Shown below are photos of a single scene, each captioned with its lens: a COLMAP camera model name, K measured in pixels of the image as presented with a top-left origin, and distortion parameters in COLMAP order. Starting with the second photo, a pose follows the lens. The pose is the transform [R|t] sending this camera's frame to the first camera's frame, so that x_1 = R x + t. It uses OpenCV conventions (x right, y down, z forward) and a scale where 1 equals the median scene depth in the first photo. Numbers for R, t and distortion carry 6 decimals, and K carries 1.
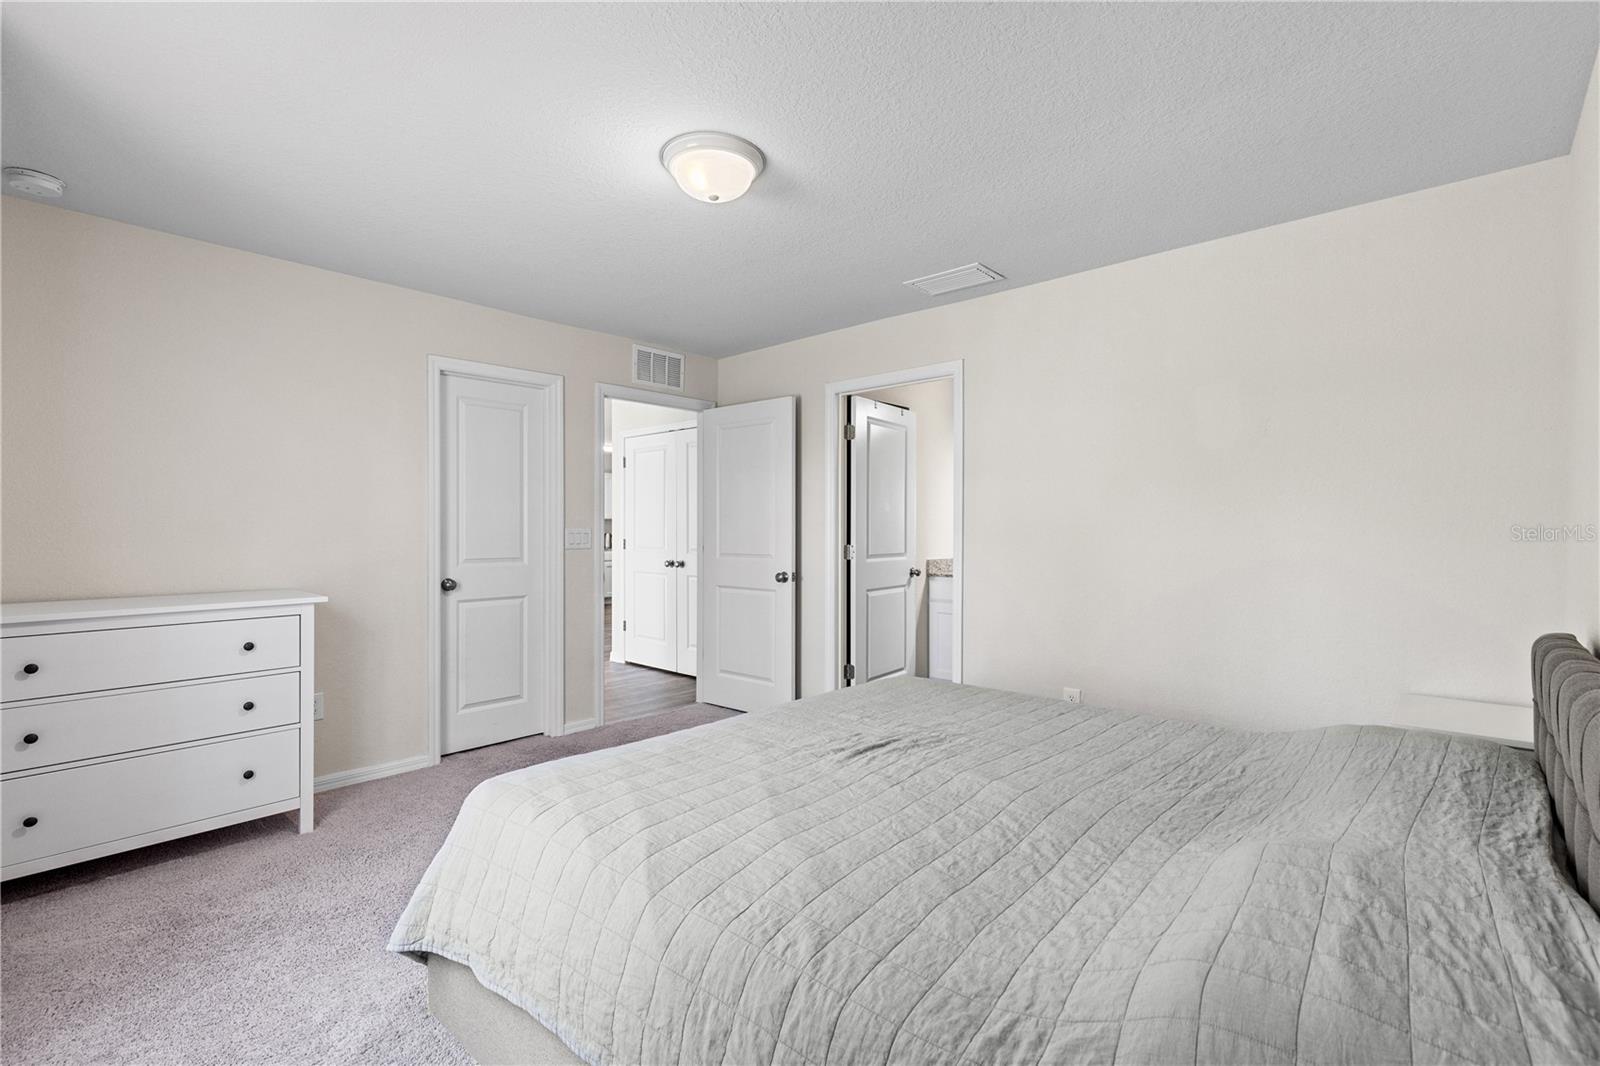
lens RADIAL K [[721.7, 0, 791.5], [0, 721.7, 533.0], [0, 0, 1]] dist [0.019700, -0.003102]
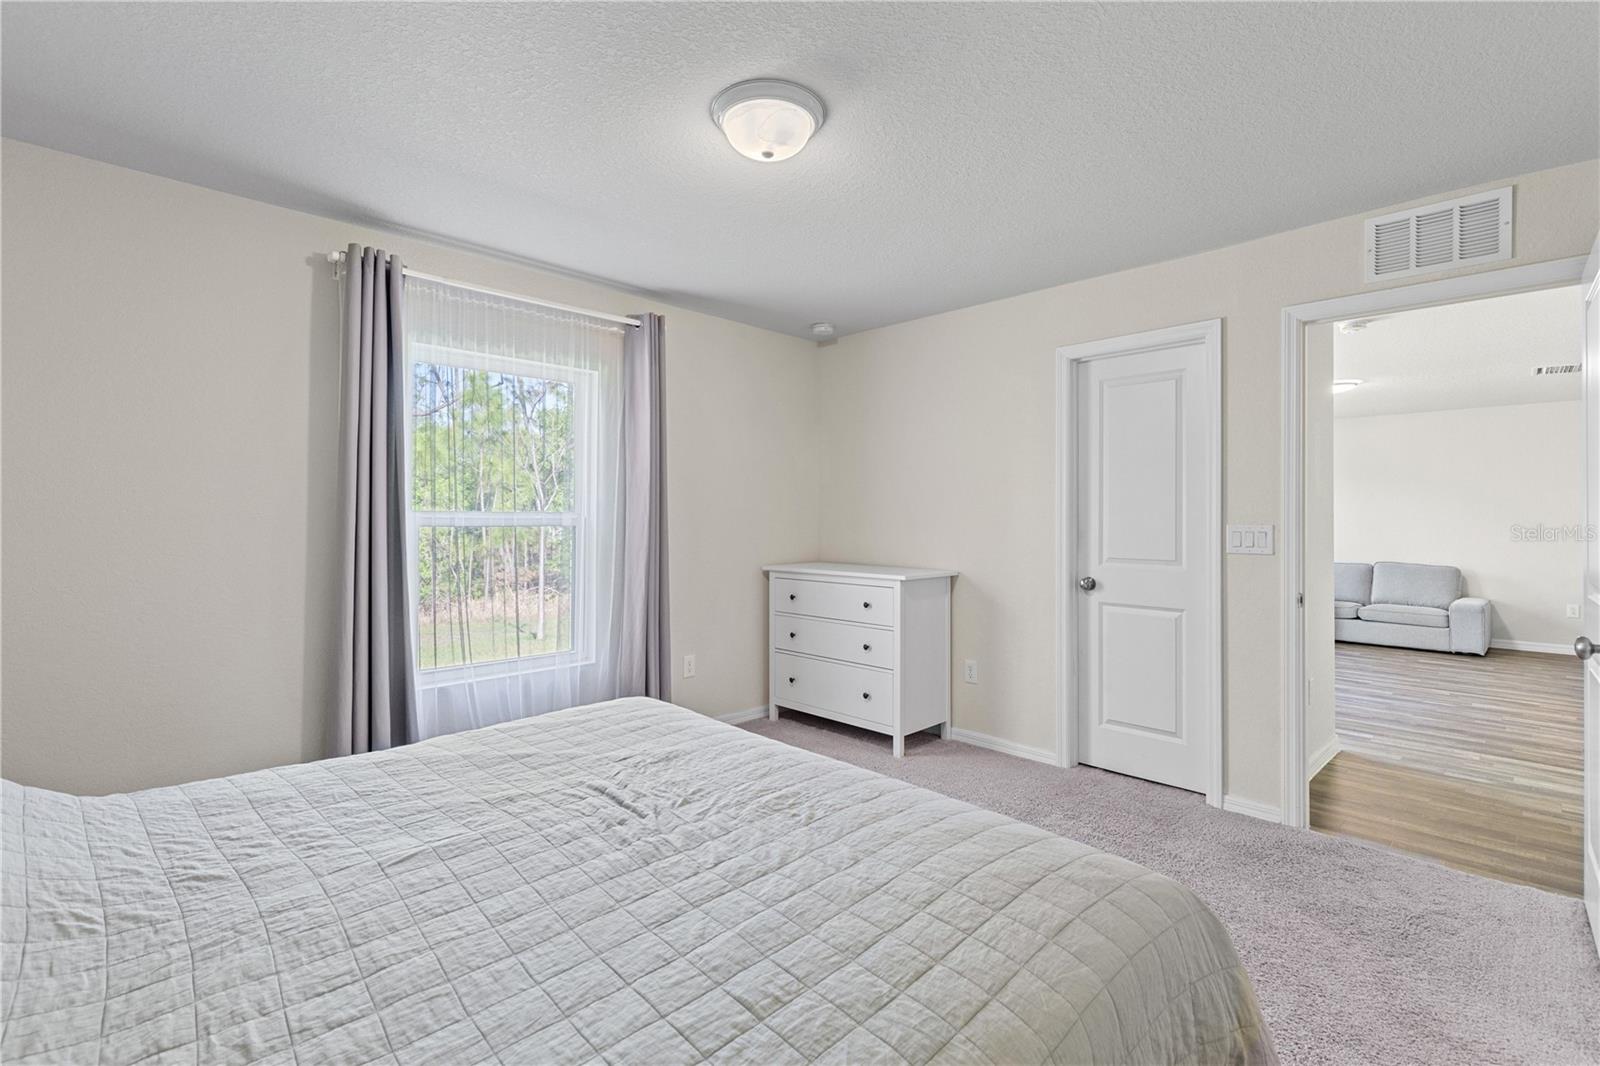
lens RADIAL K [[721.7, 0, 787.0], [0, 721.7, 509.0], [0, 0, 1]] dist [0.019700, -0.003102]
pose [[-0.048174, -0.015068, -0.998725, 0.479868], [-0.011969, 0.999823, -0.014508, -0.007234], [0.998767, 0.011255, -0.048346, 0.646288]]
